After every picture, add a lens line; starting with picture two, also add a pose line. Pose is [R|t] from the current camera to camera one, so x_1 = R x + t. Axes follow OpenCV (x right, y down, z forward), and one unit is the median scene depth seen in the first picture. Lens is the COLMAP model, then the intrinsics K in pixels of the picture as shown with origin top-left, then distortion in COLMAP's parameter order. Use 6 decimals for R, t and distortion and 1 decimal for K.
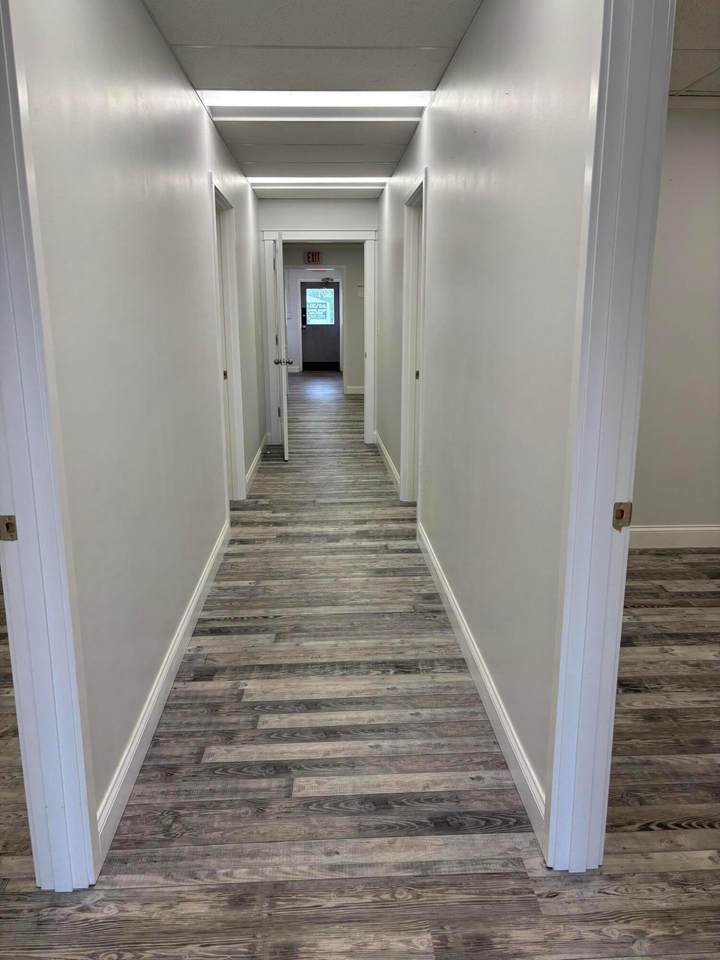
lens RADIAL K [[725.2, 0, 359.5], [0, 725.2, 477.7], [0, 0, 1]] dist [0.021812, -0.019728]
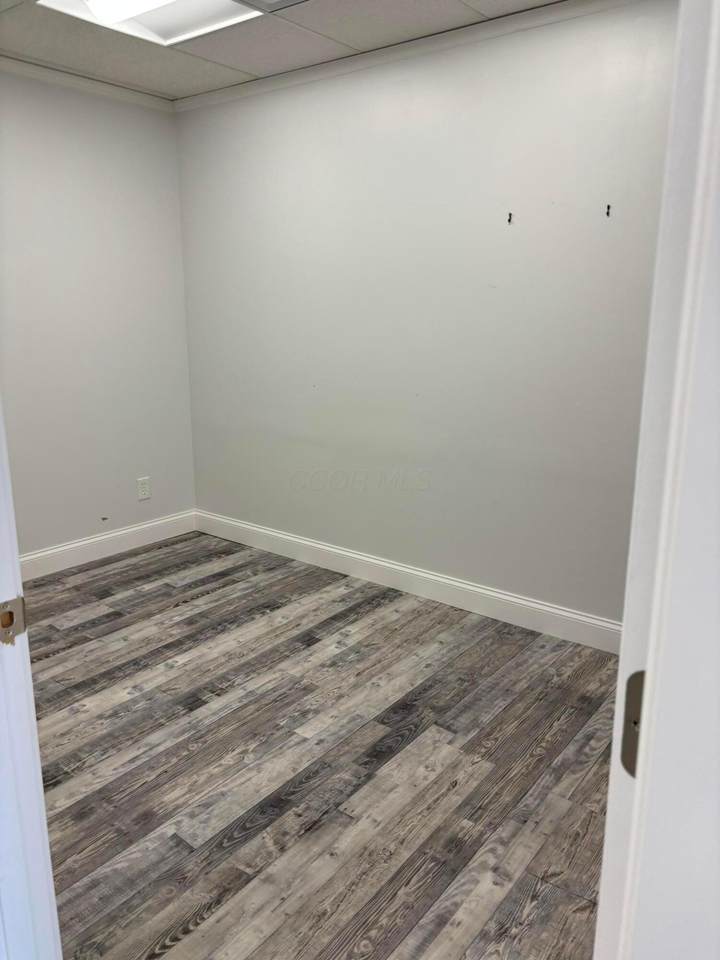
lens RADIAL K [[725.2, 0, 359.8], [0, 725.2, 477.2], [0, 0, 1]] dist [0.021812, -0.019728]
pose [[0.654209, -0.161924, 0.738777, 0.057439], [0.163991, 0.983944, 0.070440, -0.034981], [-0.738321, 0.075070, 0.670259, 0.177116]]
